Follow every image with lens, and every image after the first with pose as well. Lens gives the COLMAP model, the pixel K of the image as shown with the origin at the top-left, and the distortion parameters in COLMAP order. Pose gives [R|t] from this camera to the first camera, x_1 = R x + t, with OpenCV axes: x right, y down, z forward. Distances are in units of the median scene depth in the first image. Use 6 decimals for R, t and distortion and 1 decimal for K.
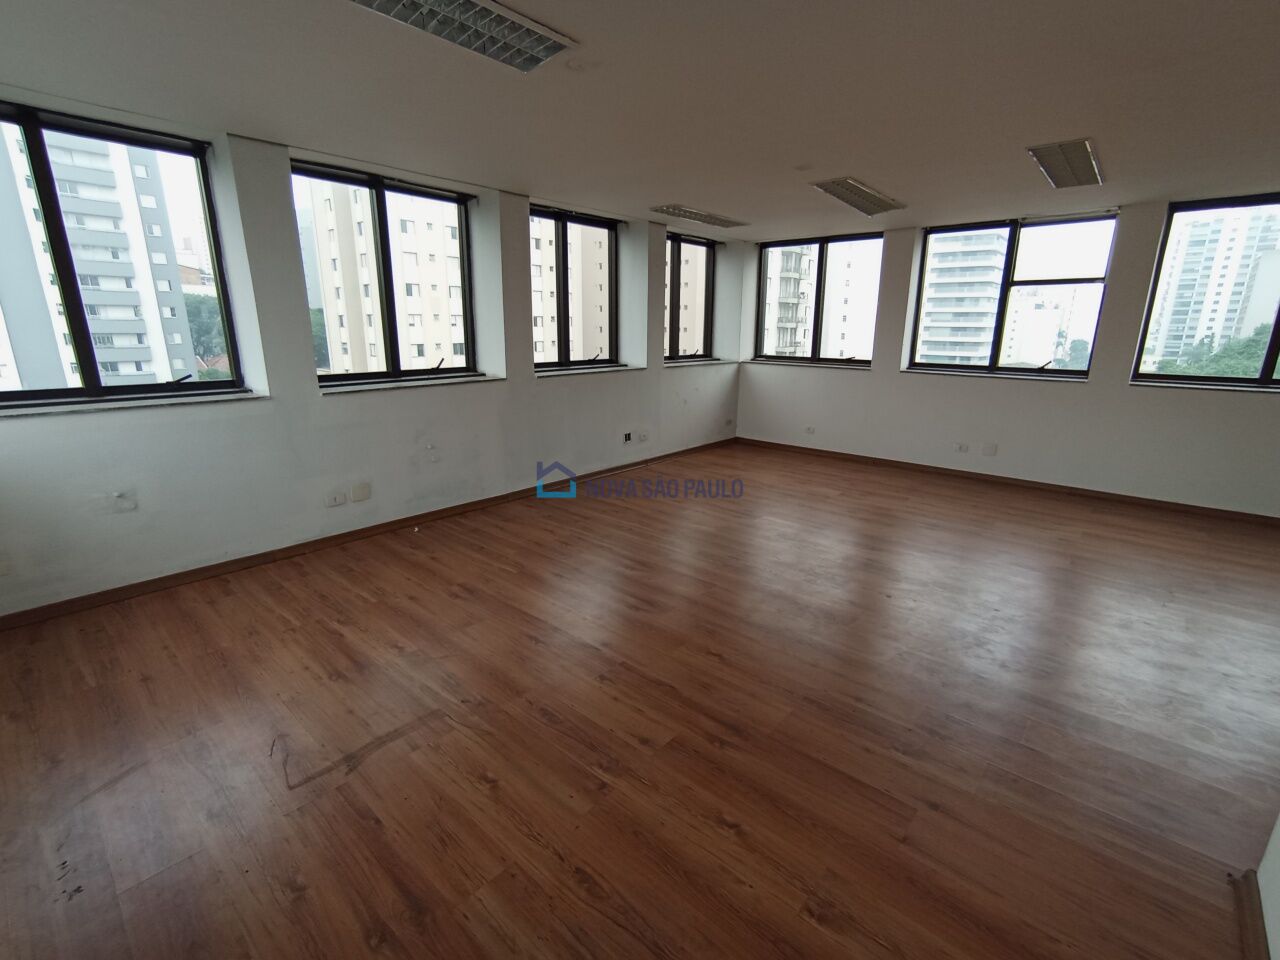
lens RADIAL K [[572.9, 0, 640.0], [0, 572.9, 480.0], [0, 0, 1]] dist [-0.002489, 0.000145]
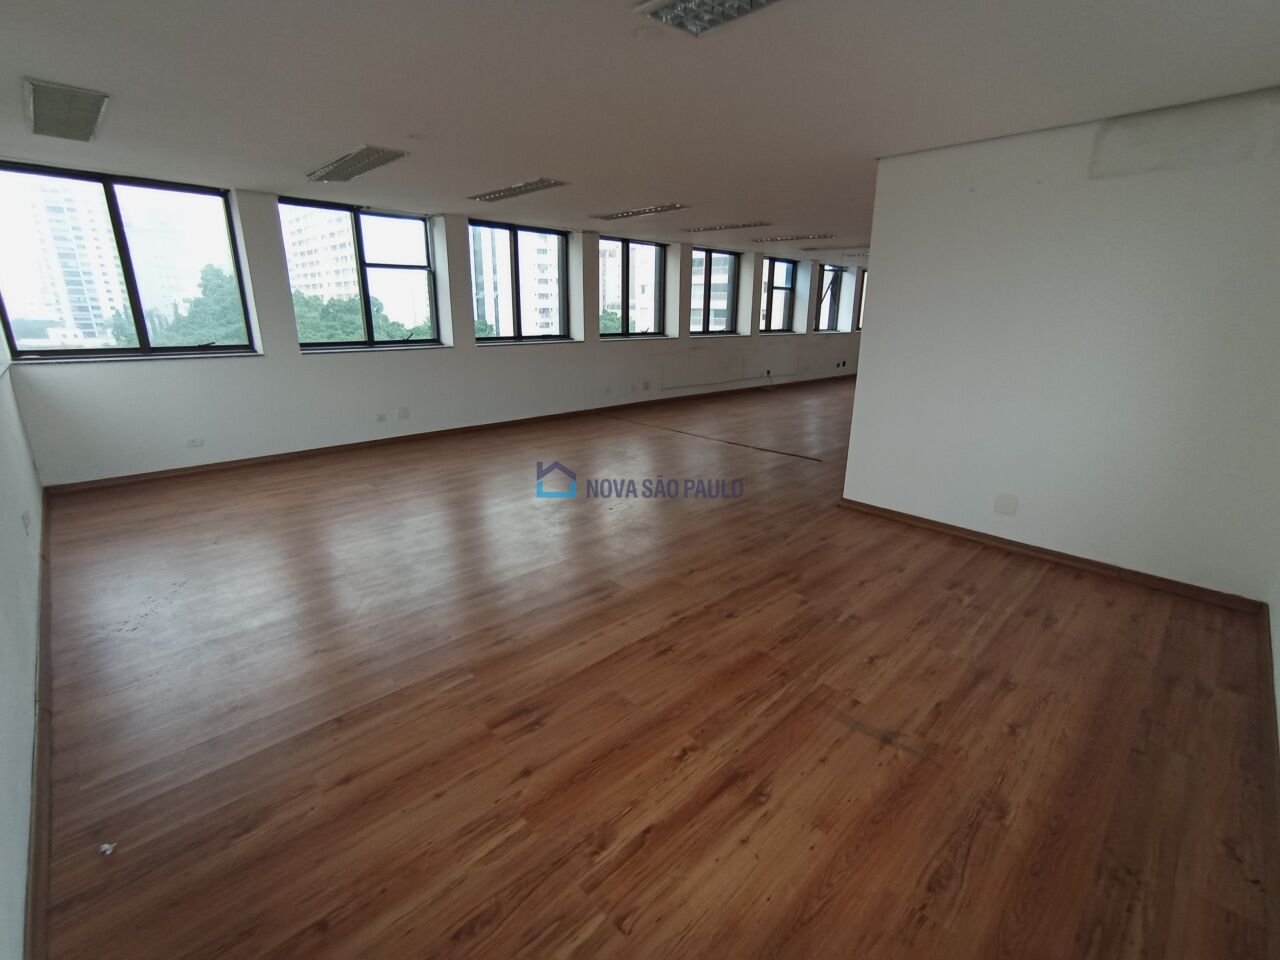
lens RADIAL K [[587.8, 0, 645.2], [0, 587.8, 478.7], [0, 0, 1]] dist [-0.030393, 0.022949]
pose [[0.066801, -0.276292, 0.958749, -0.977123], [0.241942, 0.936704, 0.253082, -0.218831], [-0.967988, 0.215056, 0.129419, 0.824690]]
